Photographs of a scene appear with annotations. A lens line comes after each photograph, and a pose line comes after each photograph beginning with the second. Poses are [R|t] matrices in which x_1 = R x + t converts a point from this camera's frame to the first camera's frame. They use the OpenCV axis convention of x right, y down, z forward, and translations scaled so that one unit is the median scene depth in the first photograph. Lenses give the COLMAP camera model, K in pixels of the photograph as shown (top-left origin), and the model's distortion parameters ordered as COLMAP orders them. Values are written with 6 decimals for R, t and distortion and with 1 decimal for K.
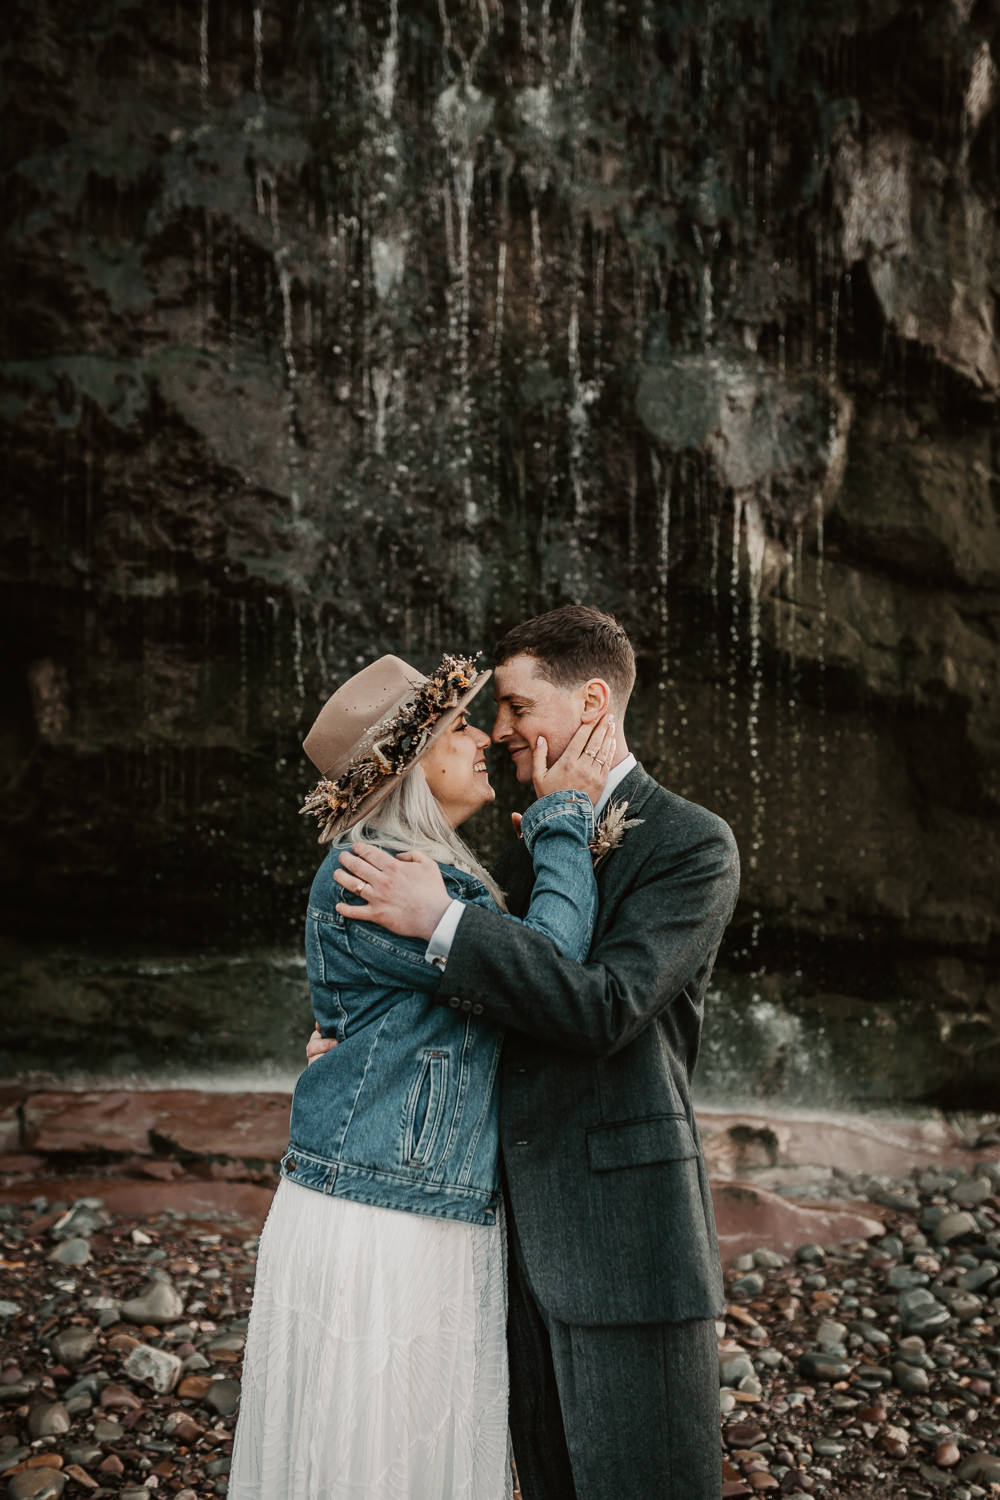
lens RADIAL K [[1521.6, 0, 581.6], [0, 1521.6, 783.9], [0, 0, 1]] dist [0.026009, 0.011644]
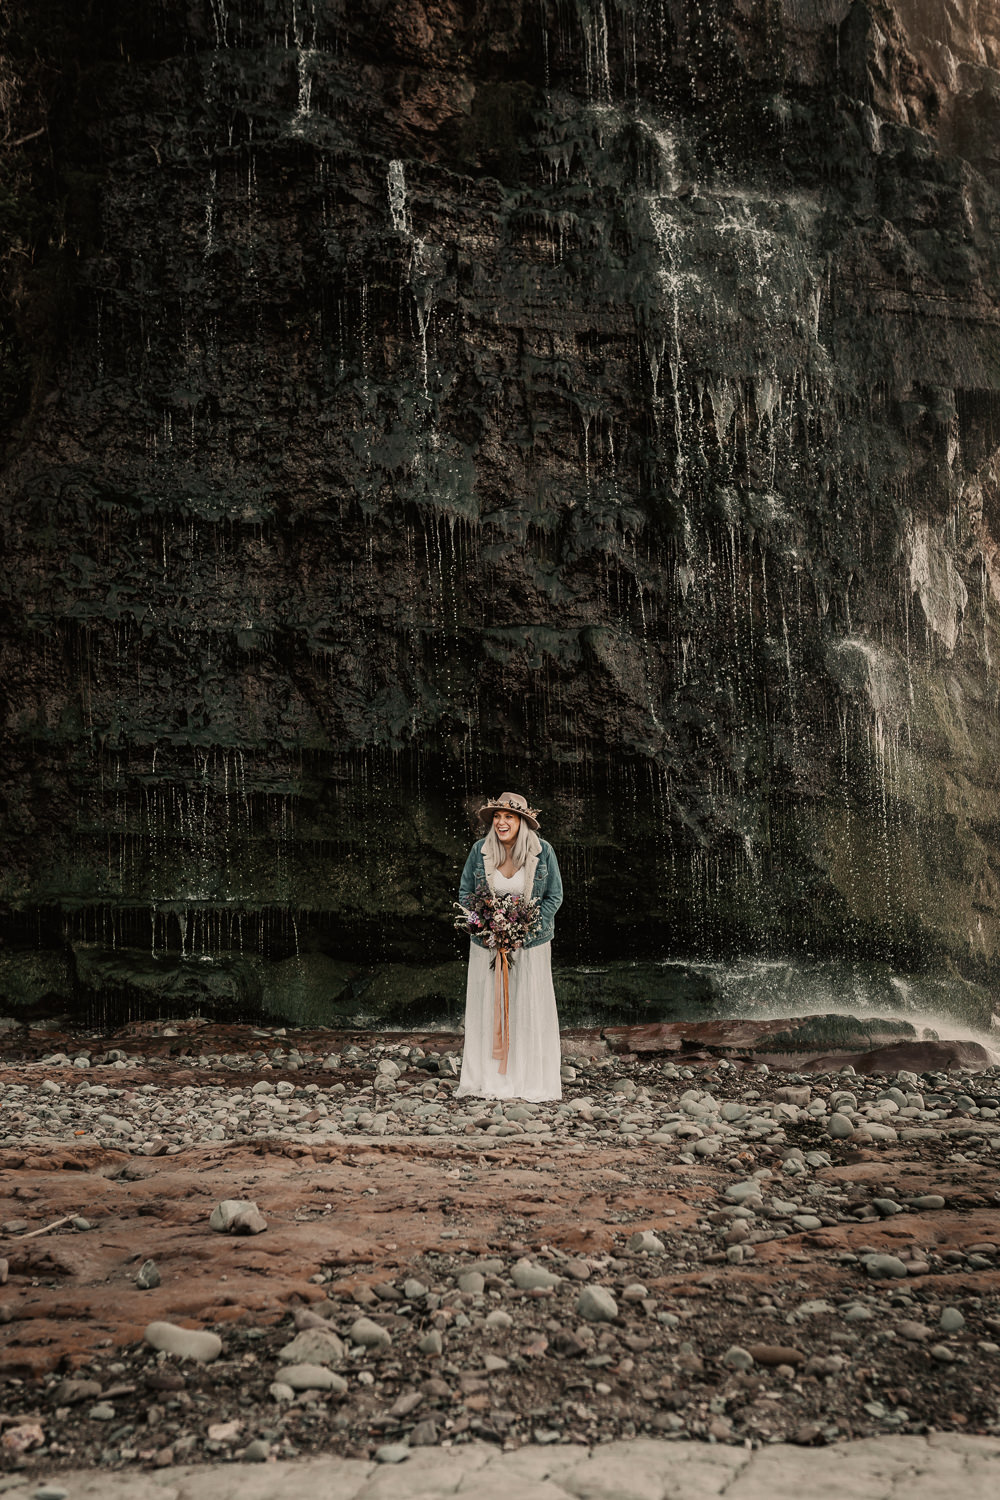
lens RADIAL K [[1553.5, 0, 519.9], [0, 1553.5, 834.8], [0, 0, 1]] dist [0.023579, 0.008457]
pose [[0.948604, -0.008869, 0.316343, -0.924048], [0.019466, 0.999350, -0.030352, 0.016012], [-0.315868, 0.034950, 0.948159, -0.703859]]
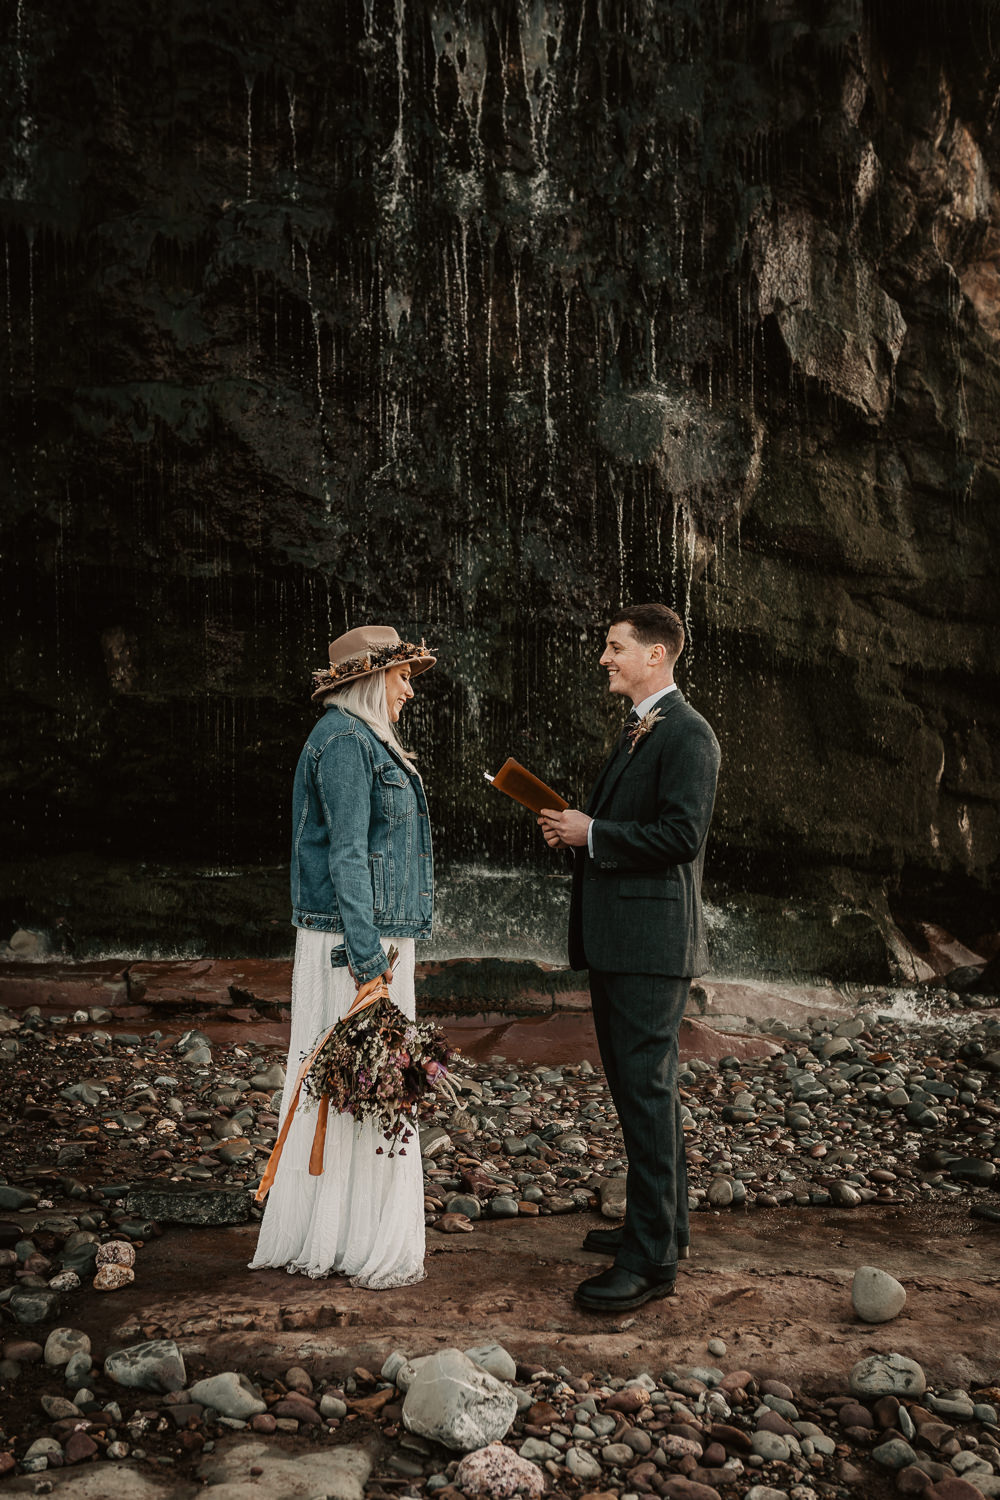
lens RADIAL K [[1420.7, 0, 580.9], [0, 1420.7, 795.7], [0, 0, 1]] dist [0.017882, 0.013363]
pose [[0.999058, -0.001459, 0.043379, -0.028379], [0.000054, 0.999476, 0.032383, 0.019142], [-0.043404, -0.032350, 0.998534, -0.189995]]
